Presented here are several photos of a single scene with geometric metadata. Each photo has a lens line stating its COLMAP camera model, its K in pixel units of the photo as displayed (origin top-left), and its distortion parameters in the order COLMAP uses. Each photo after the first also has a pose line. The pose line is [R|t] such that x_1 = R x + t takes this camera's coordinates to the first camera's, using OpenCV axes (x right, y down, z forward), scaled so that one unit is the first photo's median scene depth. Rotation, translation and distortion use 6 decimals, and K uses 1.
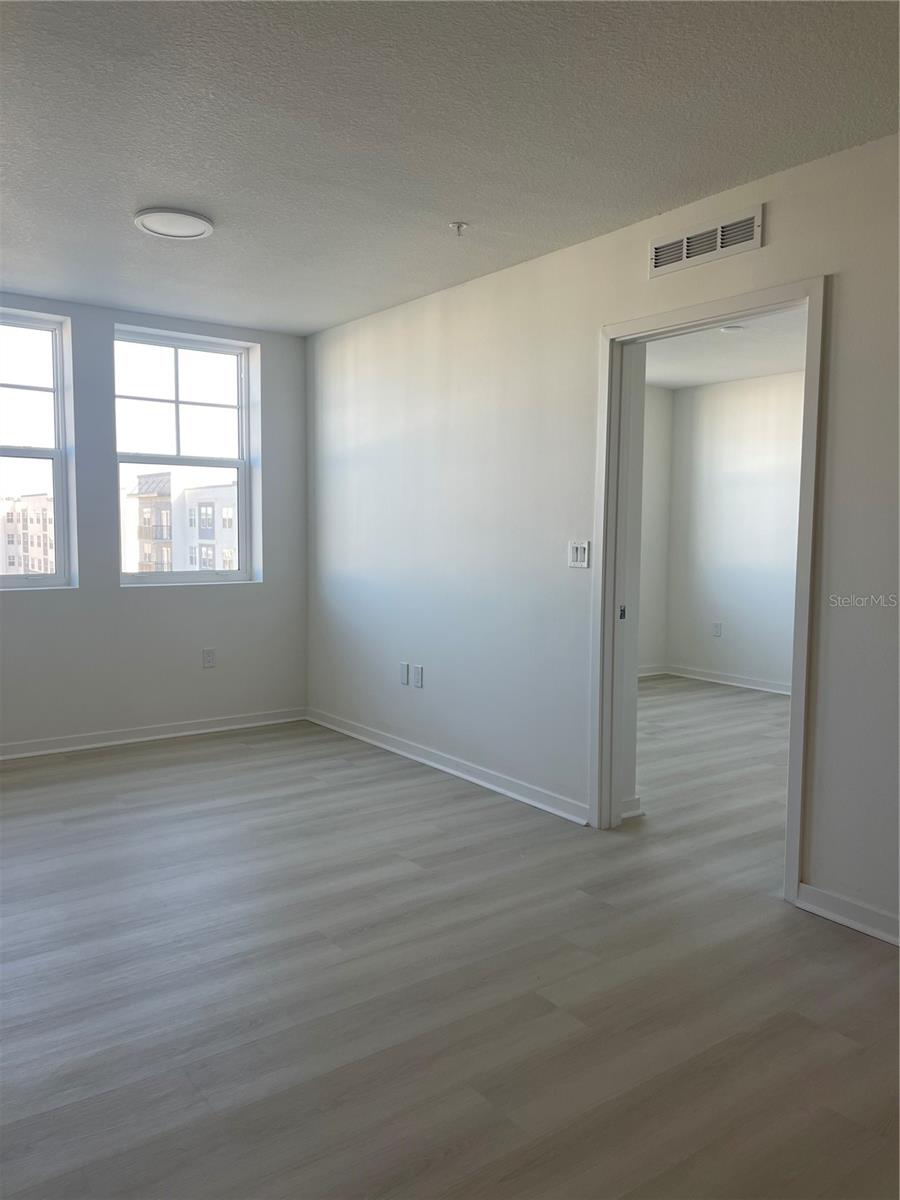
lens RADIAL K [[912.5, 0, 453.1], [0, 912.5, 604.9], [0, 0, 1]] dist [0.032991, -0.033993]
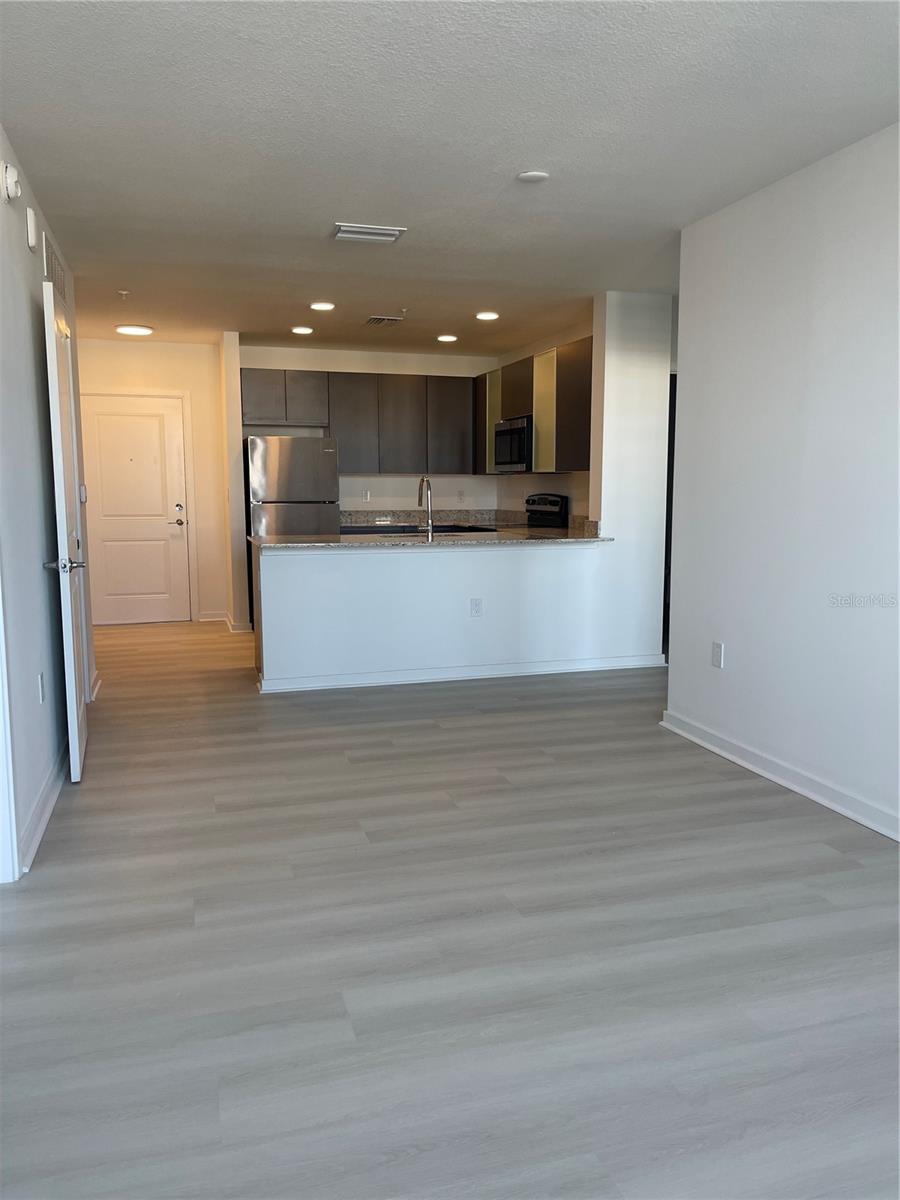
lens RADIAL K [[912.5, 0, 457.9], [0, 912.5, 602.4], [0, 0, 1]] dist [0.032991, -0.033993]
pose [[-0.944408, -0.054918, 0.324156, -0.276407], [0.014779, 0.977863, 0.208725, -0.109651], [-0.328442, 0.201913, -0.922690, 1.364431]]
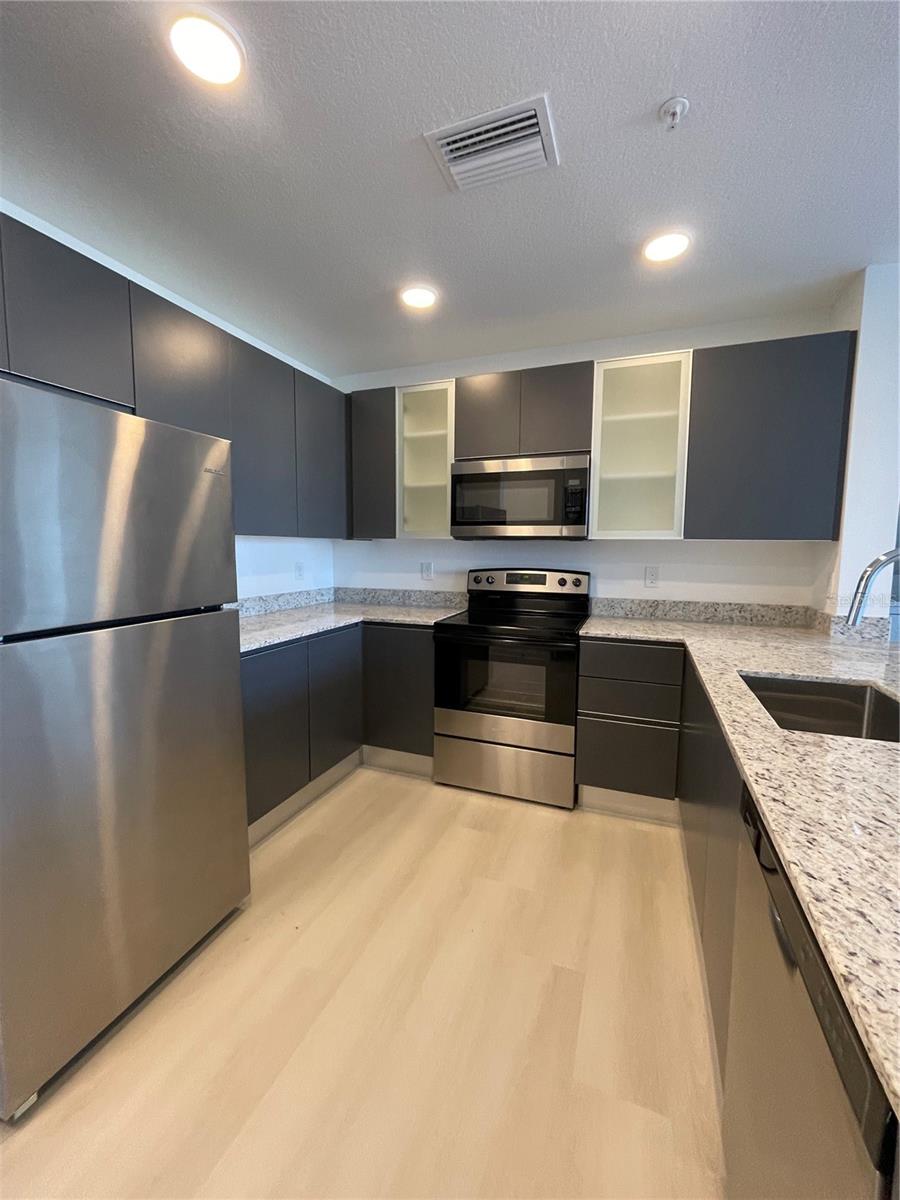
lens RADIAL K [[486.4, 0, 444.8], [0, 486.4, 594.1], [0, 0, 1]] dist [-0.006049, 0.000930]
pose [[-0.850180, 0.035145, -0.525317, 0.715071], [-0.058524, 0.985277, 0.160634, 0.002691], [0.523229, 0.167312, -0.835607, -0.013484]]
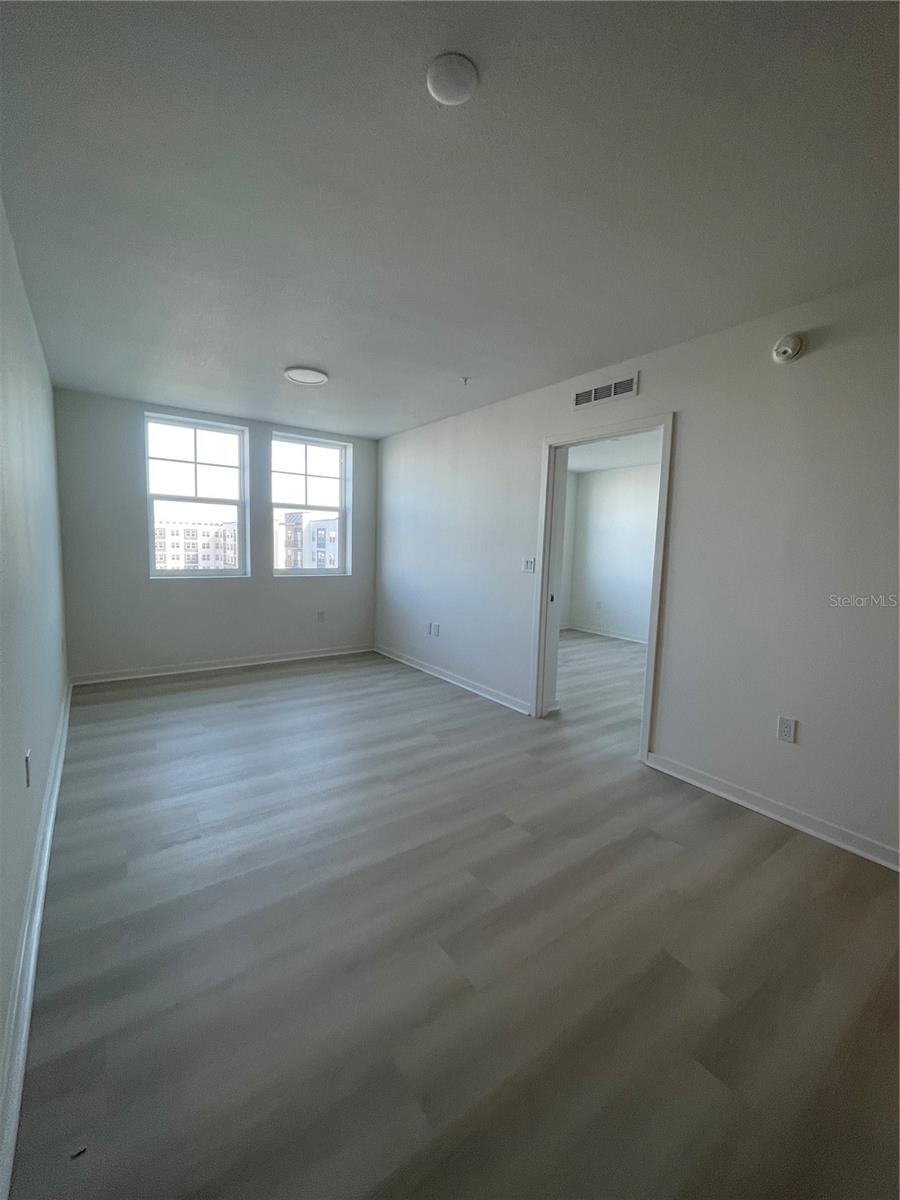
lens RADIAL K [[486.4, 0, 450.9], [0, 486.4, 591.8], [0, 0, 1]] dist [-0.006049, 0.000930]
pose [[0.999795, 0.020188, -0.001315, -0.011287], [-0.020164, 0.999665, 0.016249, -0.014946], [0.001643, -0.016220, 0.999867, 0.044799]]
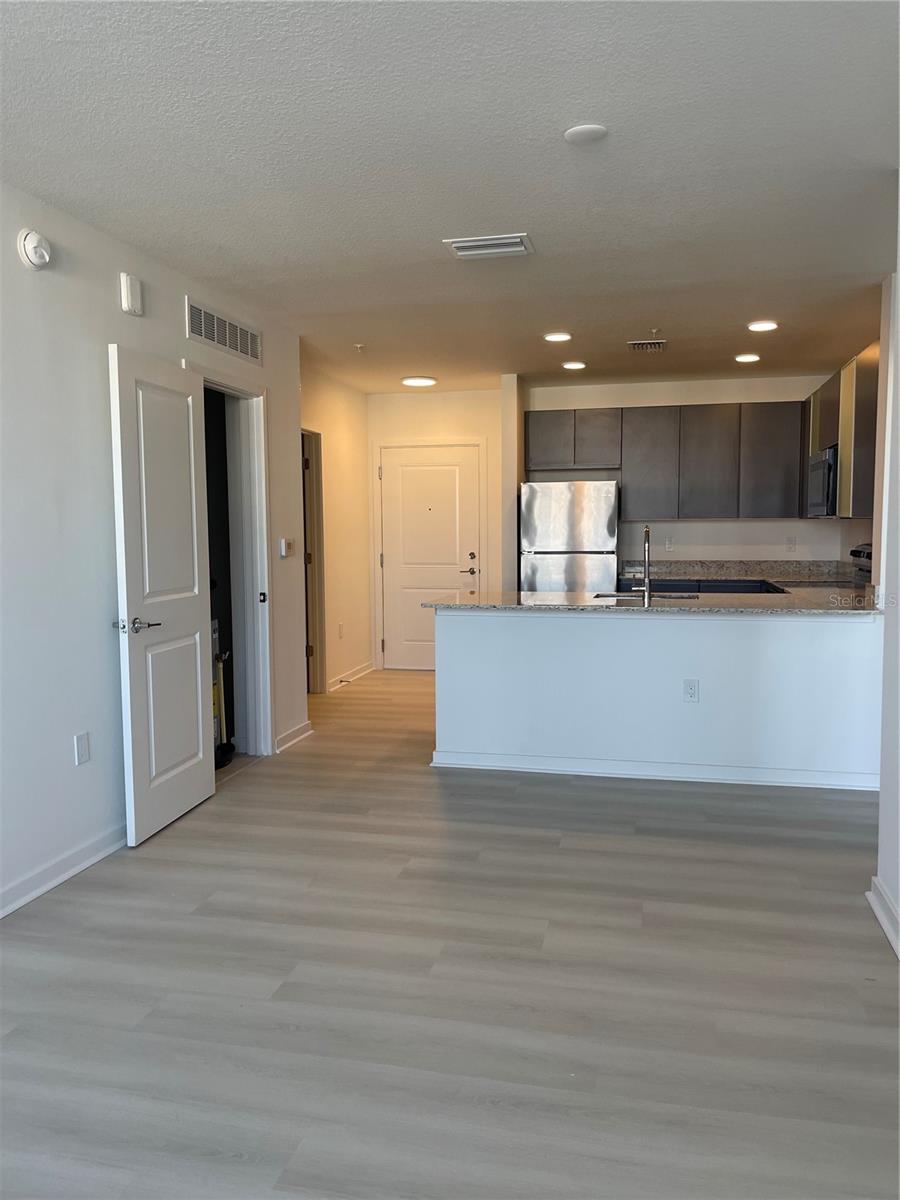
lens RADIAL K [[912.5, 0, 444.5], [0, 912.5, 597.3], [0, 0, 1]] dist [0.032991, -0.033993]
pose [[-0.649226, -0.066764, 0.757660, -0.508117], [0.062670, 0.988057, 0.140768, -0.094986], [-0.758009, 0.138873, -0.637288, 0.951042]]
